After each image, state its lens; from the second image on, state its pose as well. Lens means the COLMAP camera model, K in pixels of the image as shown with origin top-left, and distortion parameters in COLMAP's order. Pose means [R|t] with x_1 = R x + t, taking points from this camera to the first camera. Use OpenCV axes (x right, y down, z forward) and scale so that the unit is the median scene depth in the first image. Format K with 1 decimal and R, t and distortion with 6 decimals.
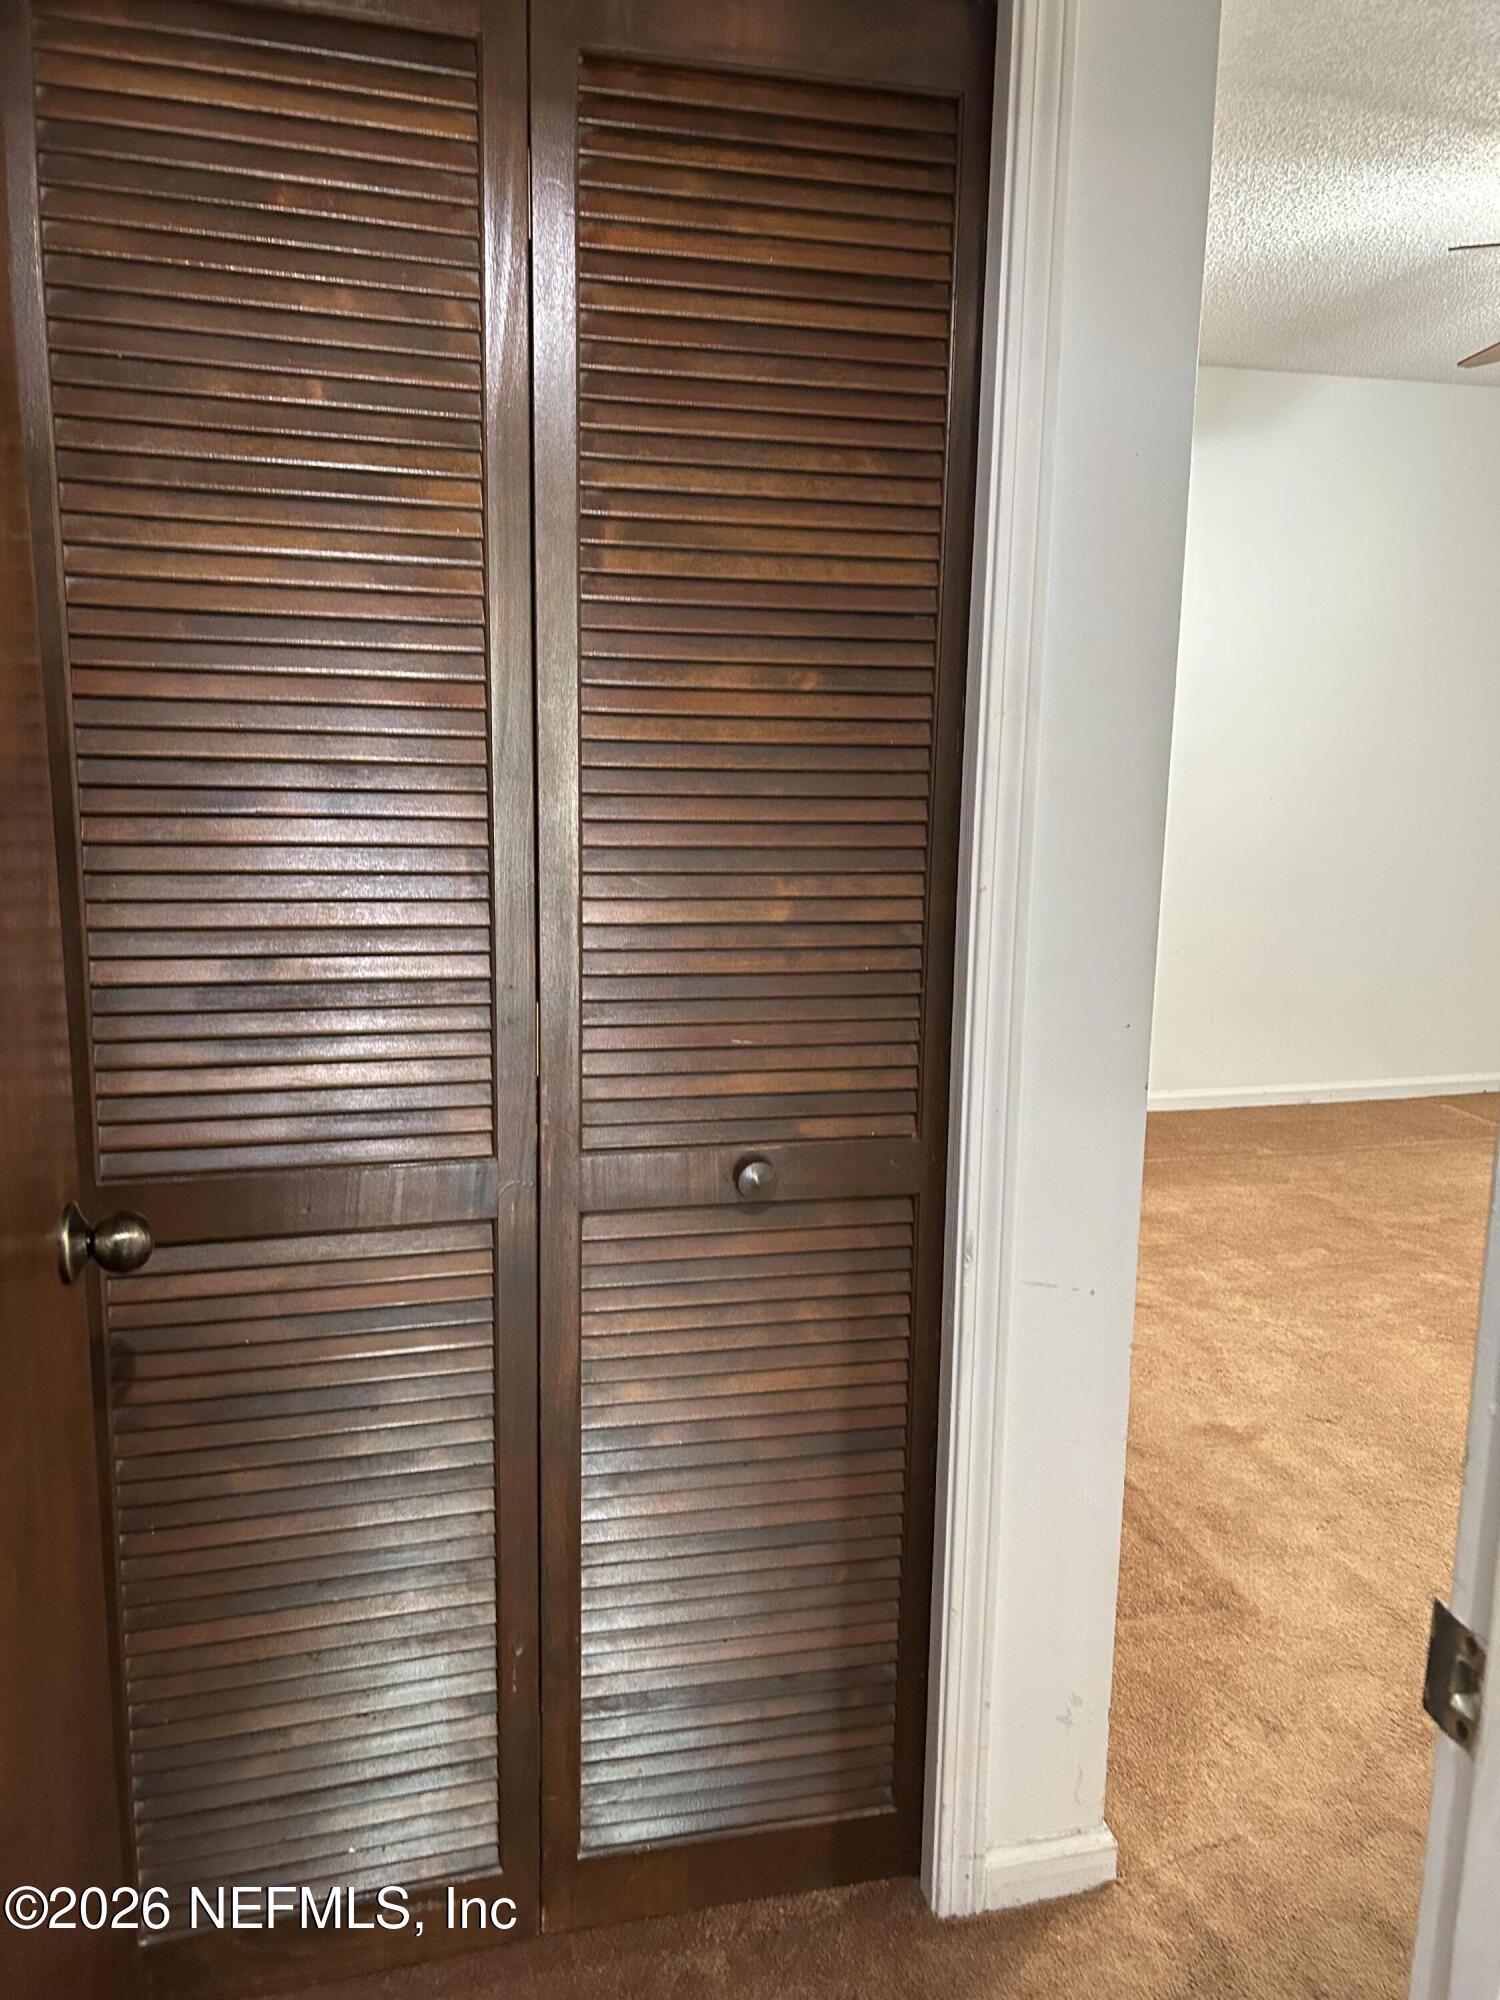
lens RADIAL K [[1533.0, 0, 765.0], [0, 1533.0, 1002.5], [0, 0, 1]] dist [0.026123, -0.032116]
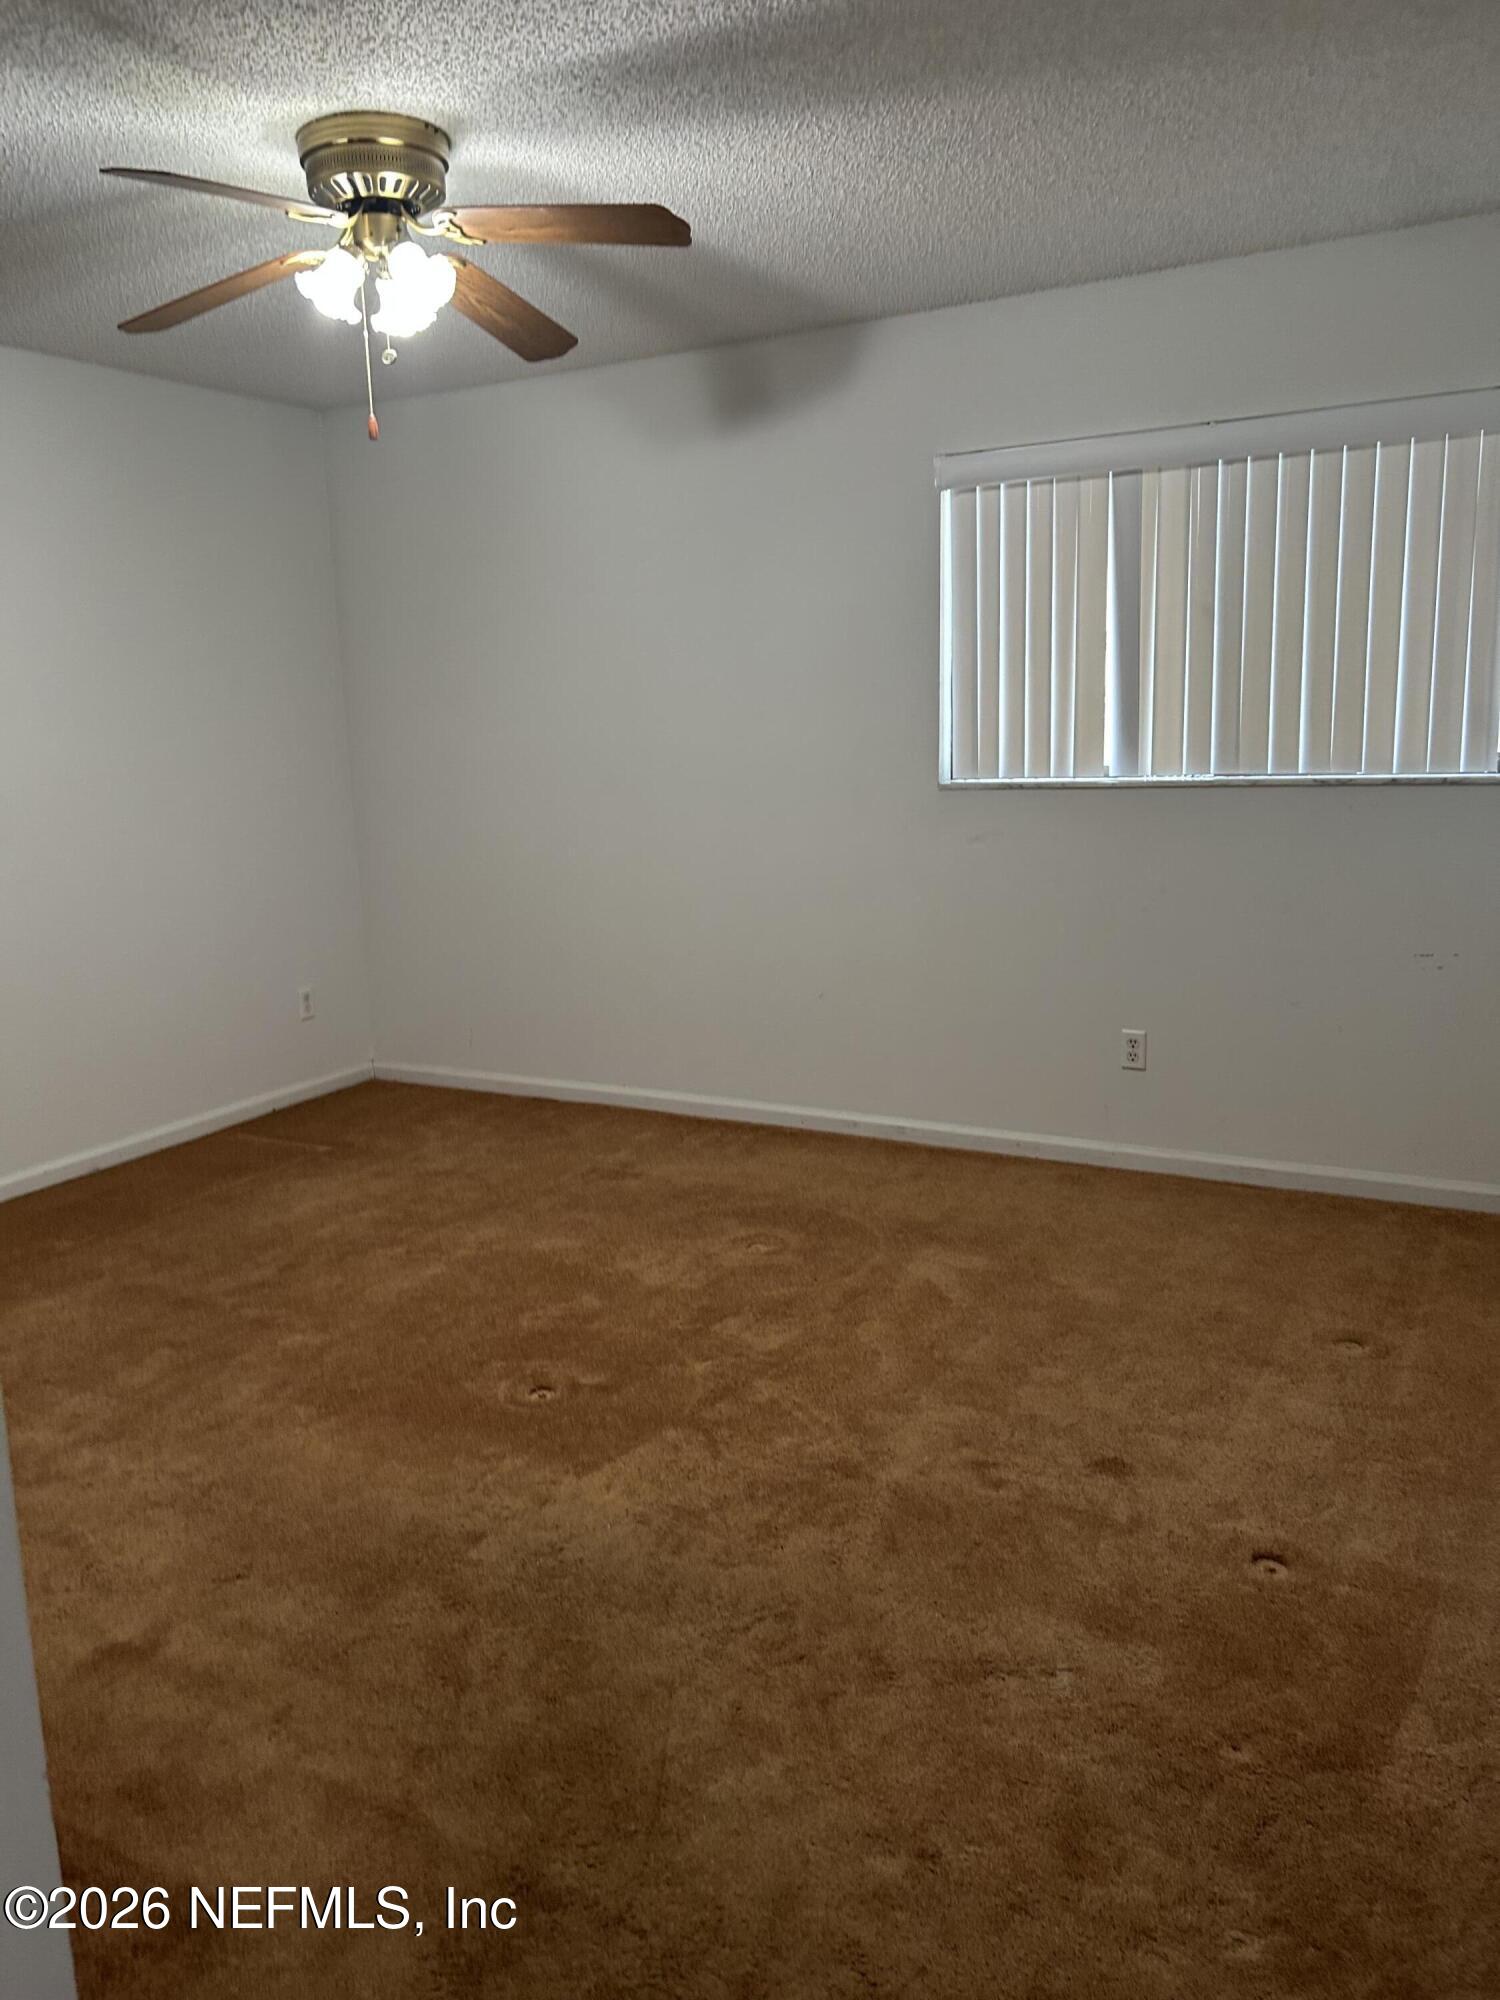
lens RADIAL K [[1533.0, 0, 765.0], [0, 1533.0, 1002.5], [0, 0, 1]] dist [0.026123, -0.032116]
pose [[0.694436, -0.164219, 0.700565, 0.027784], [0.170464, 0.983439, 0.061554, -0.027726], [-0.699072, 0.076676, 0.710929, 0.156510]]
